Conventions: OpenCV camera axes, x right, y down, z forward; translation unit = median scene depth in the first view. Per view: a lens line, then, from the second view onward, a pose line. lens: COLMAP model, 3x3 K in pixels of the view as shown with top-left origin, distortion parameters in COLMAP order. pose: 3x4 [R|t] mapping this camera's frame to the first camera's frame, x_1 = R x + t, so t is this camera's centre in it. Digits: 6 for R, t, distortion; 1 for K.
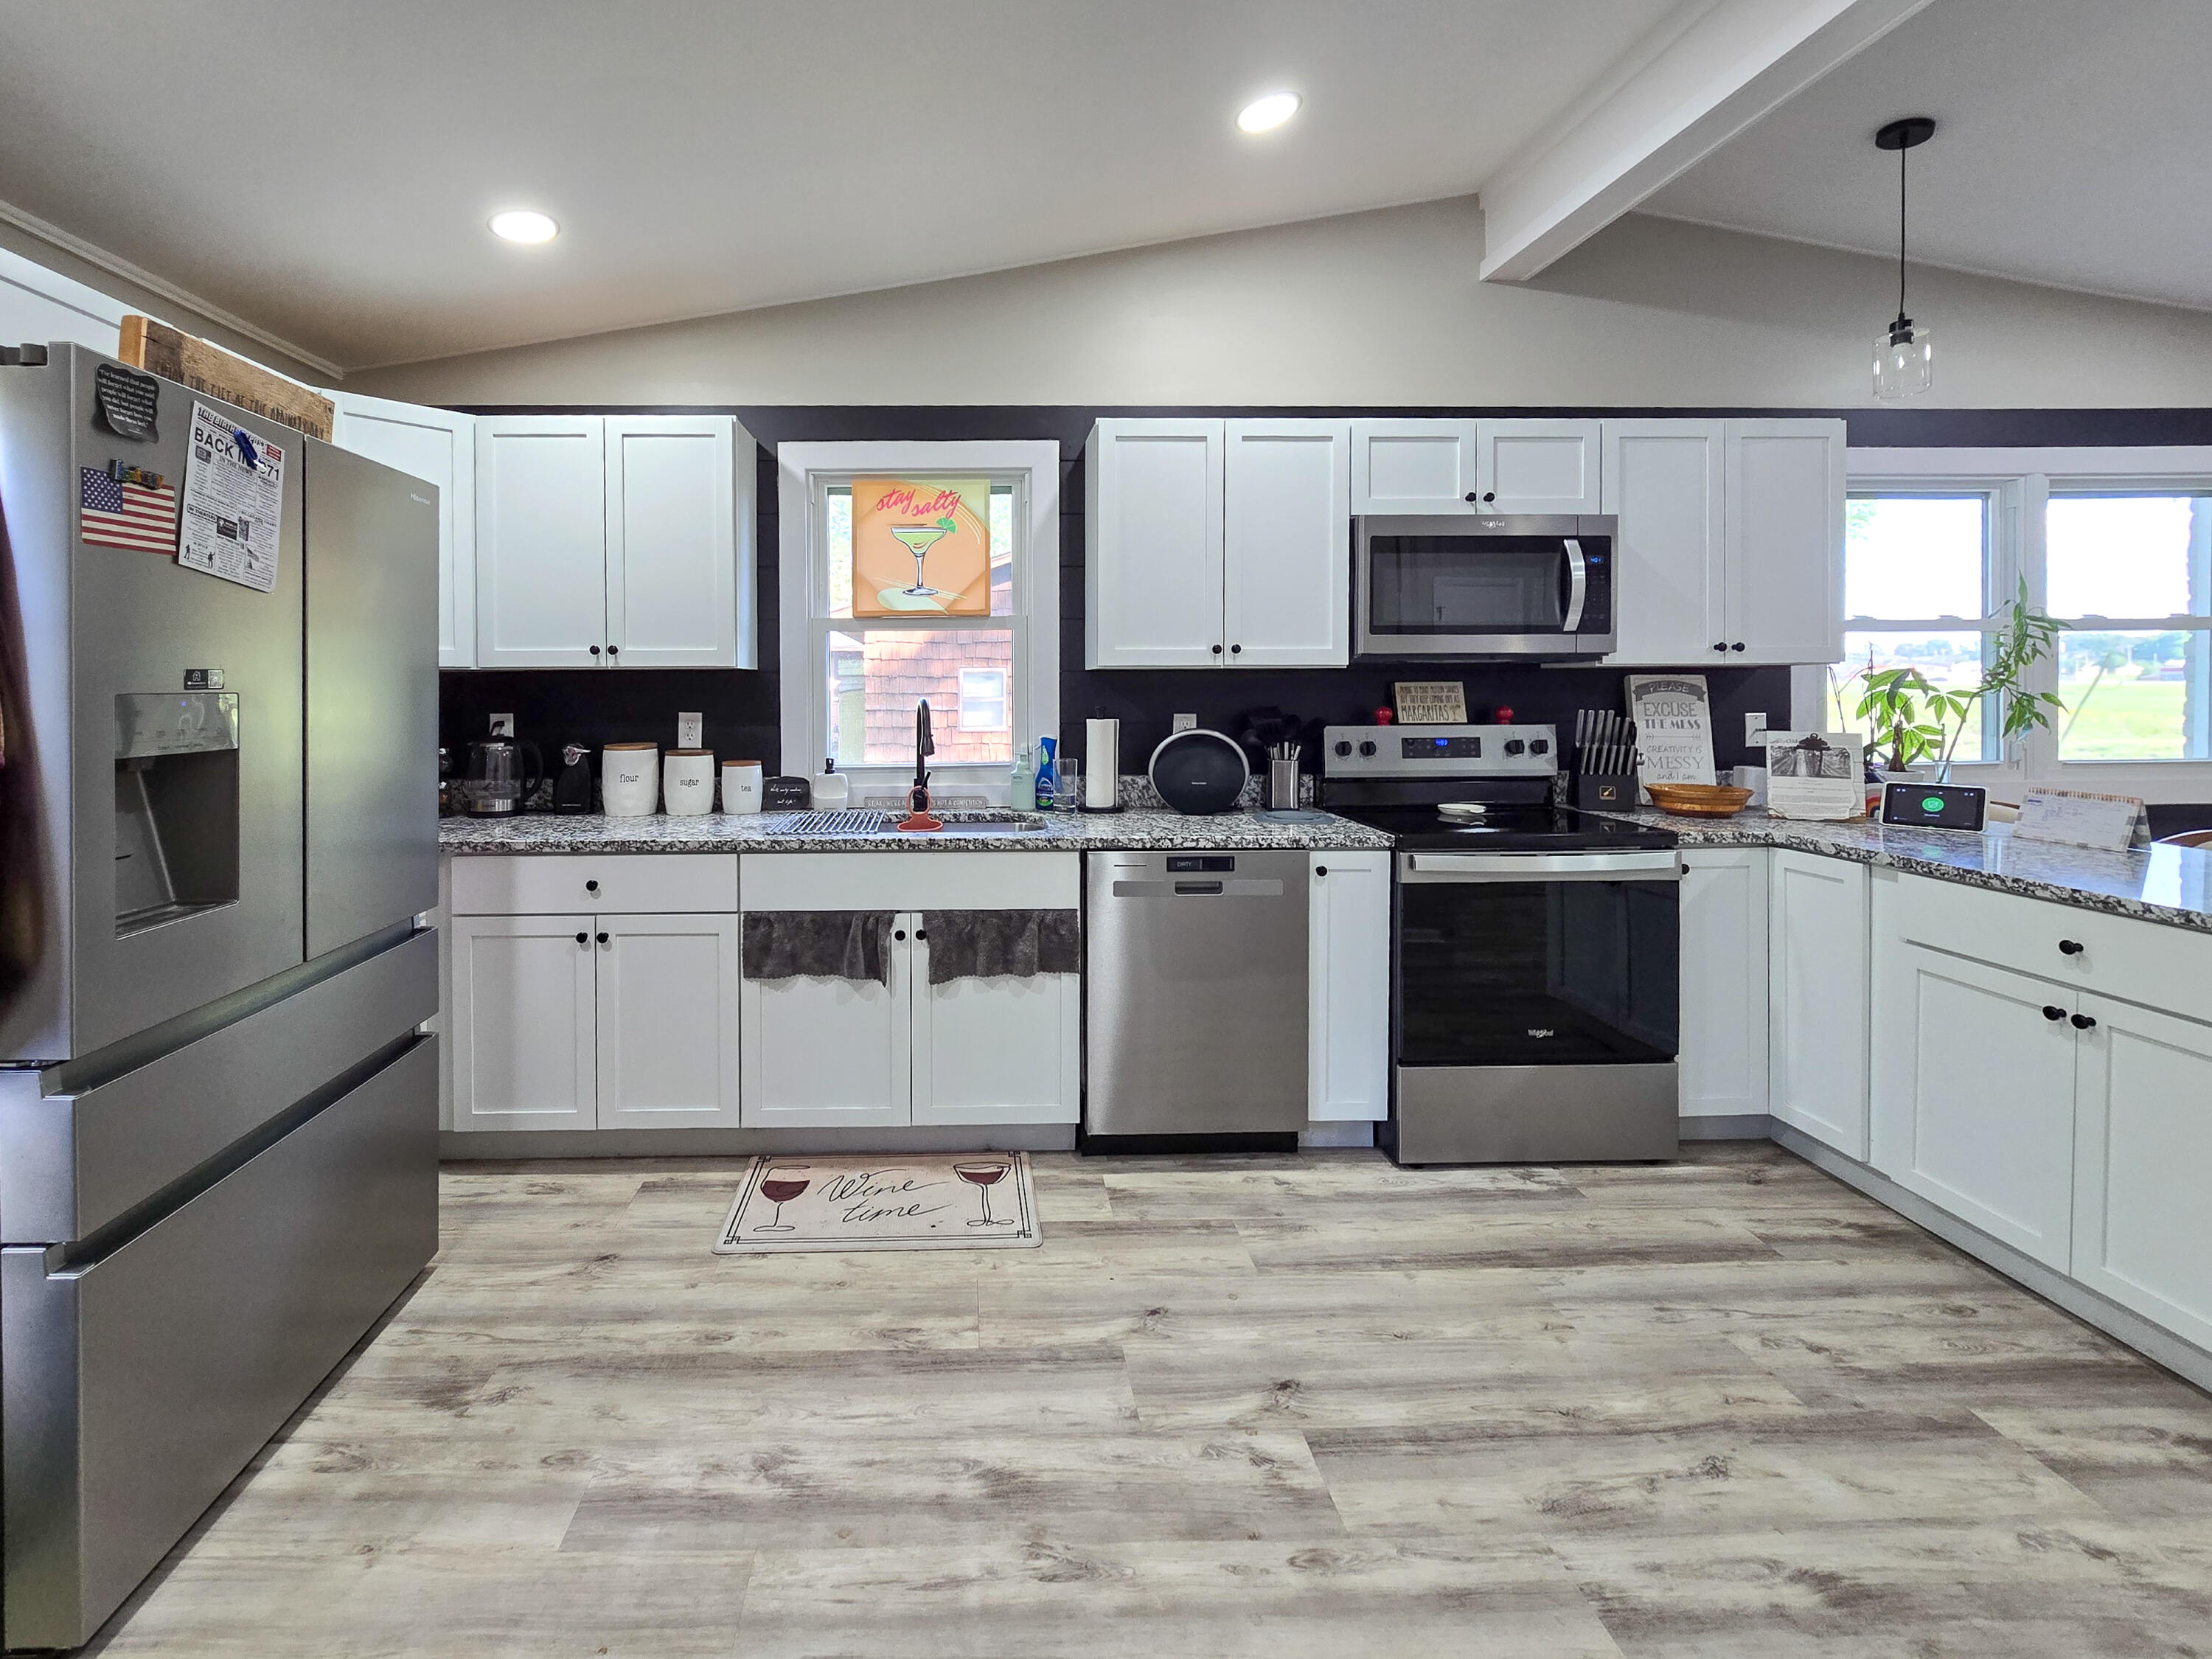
lens RADIAL K [[942.9, 0, 987.9], [0, 942.9, 705.2], [0, 0, 1]] dist [-0.002961, -0.000111]
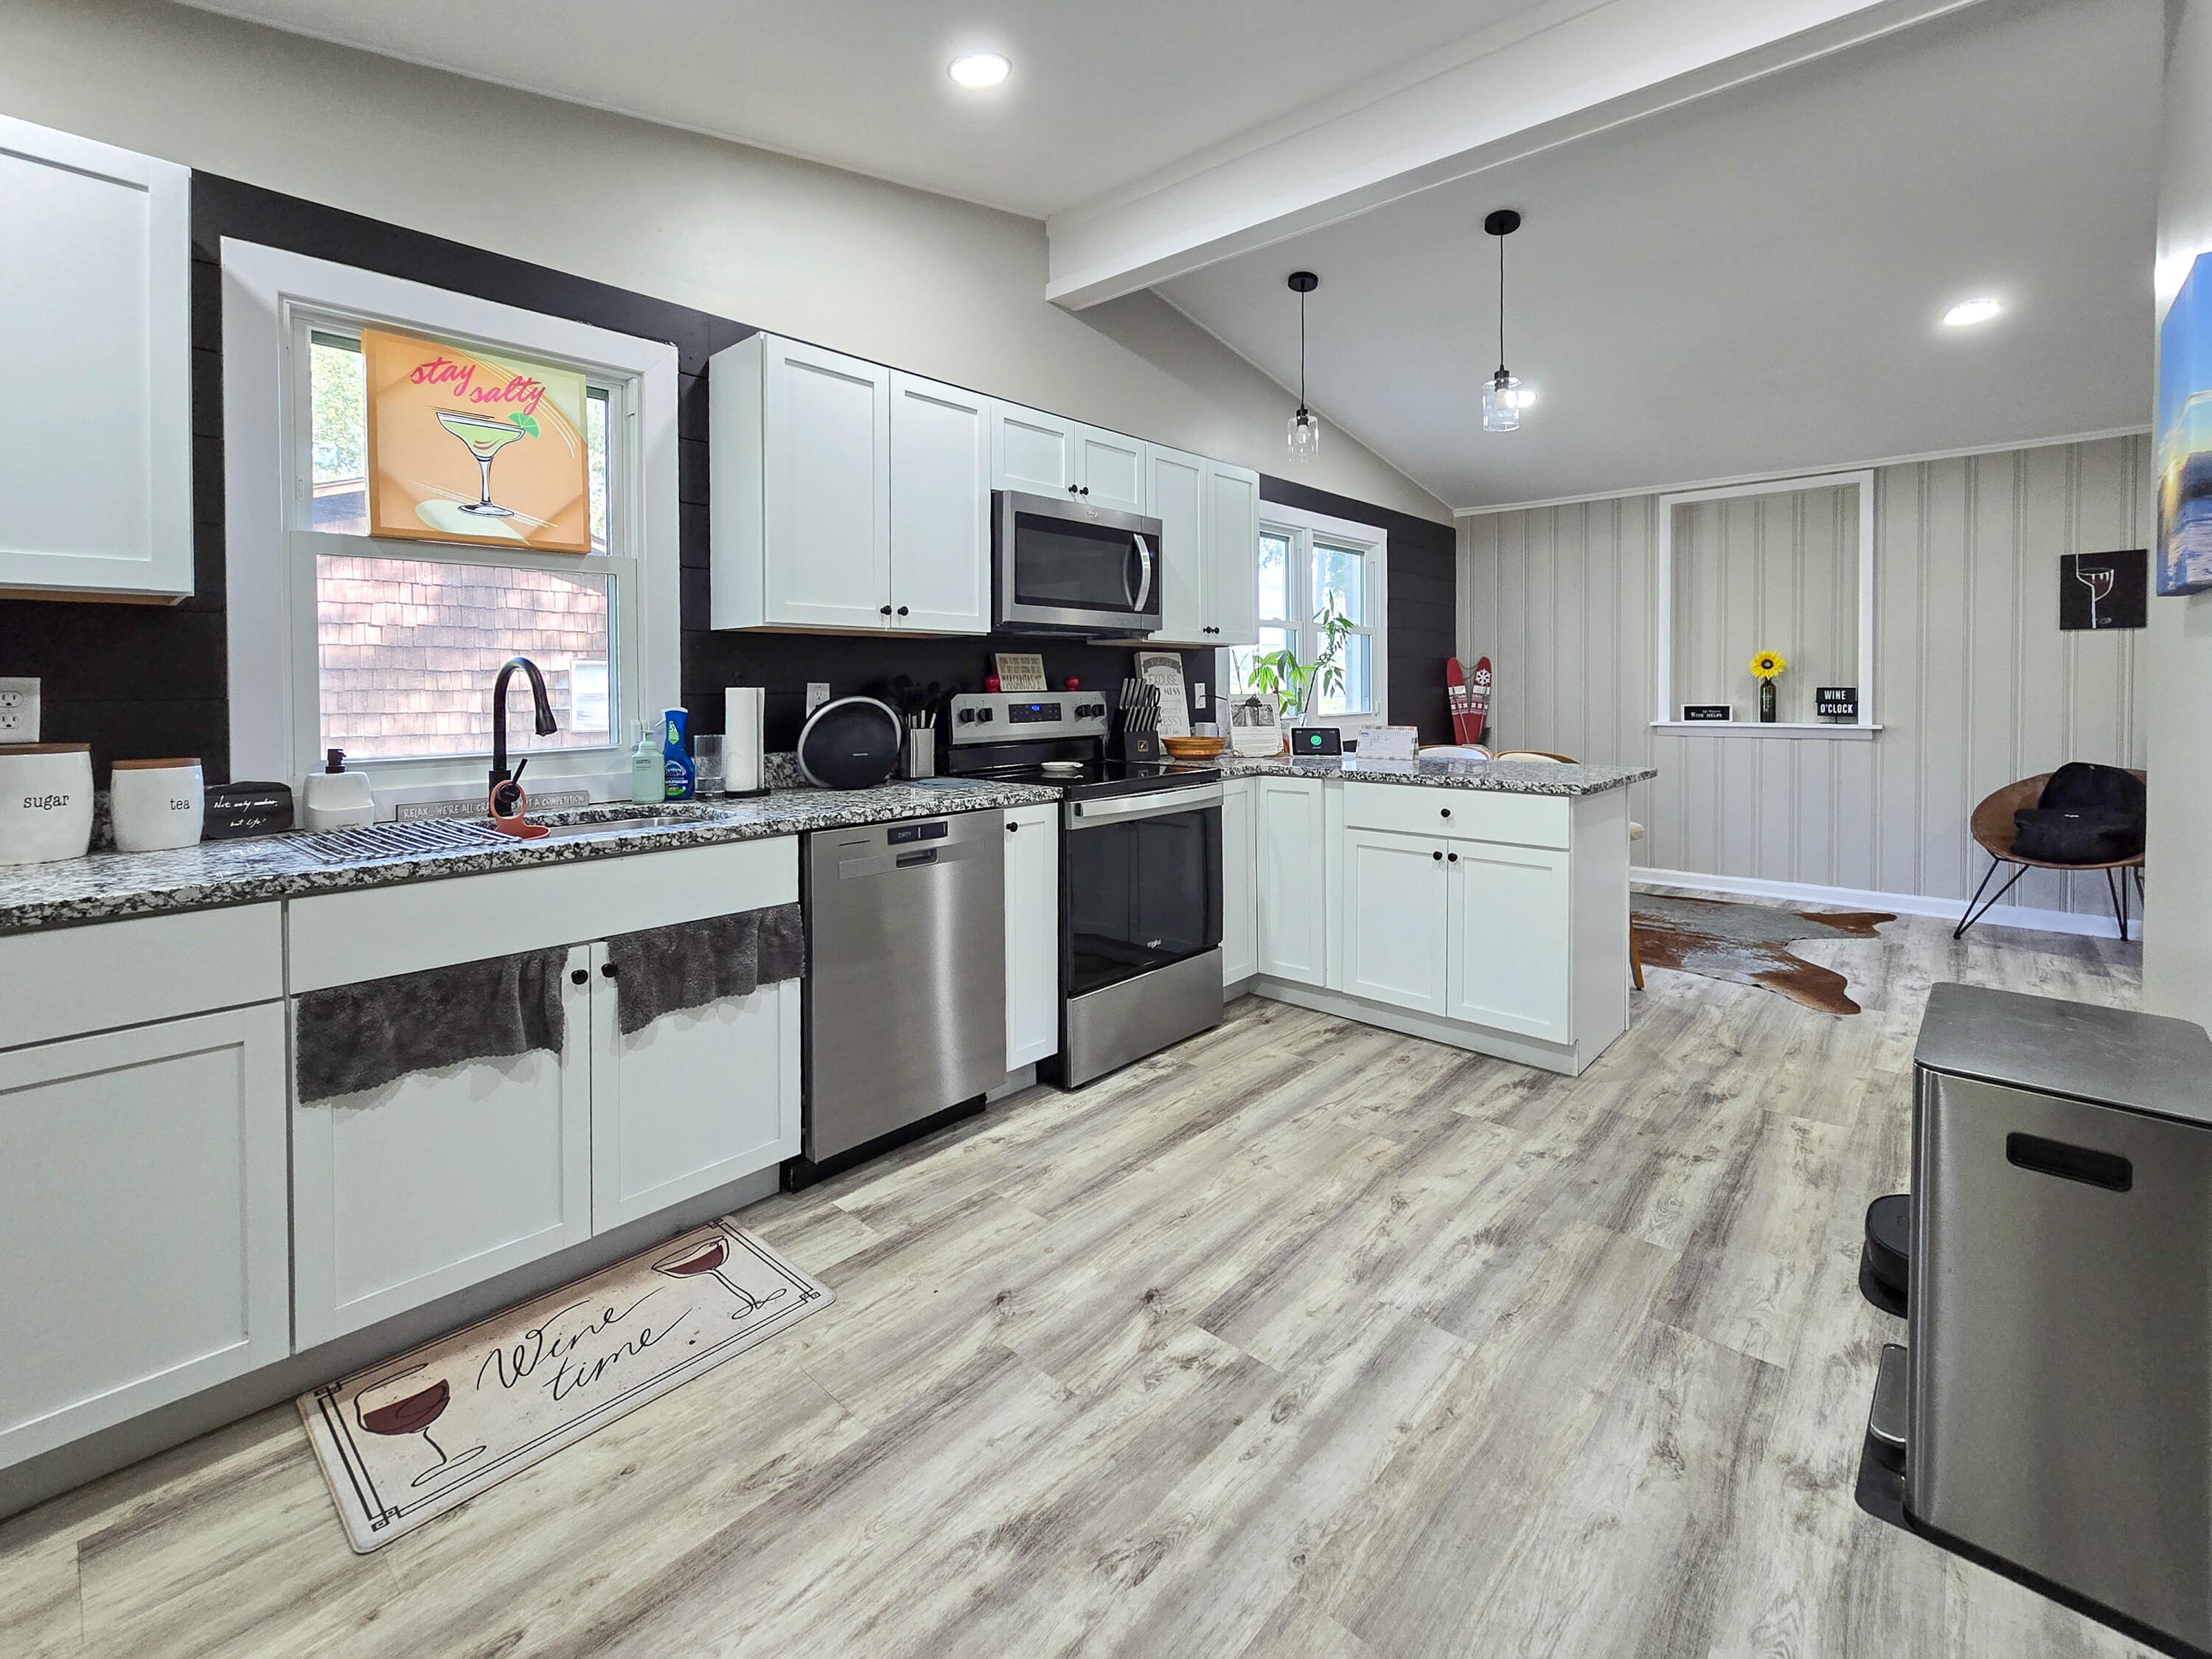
lens RADIAL K [[966.4, 0, 1092.1], [0, 966.4, 701.0], [0, 0, 1]] dist [-0.004463, 0.000140]
pose [[0.694903, -0.011274, 0.719016, -0.345668], [0.016395, 0.999866, -0.000168, 0.039408], [-0.718917, 0.011905, 0.694994, 0.201623]]
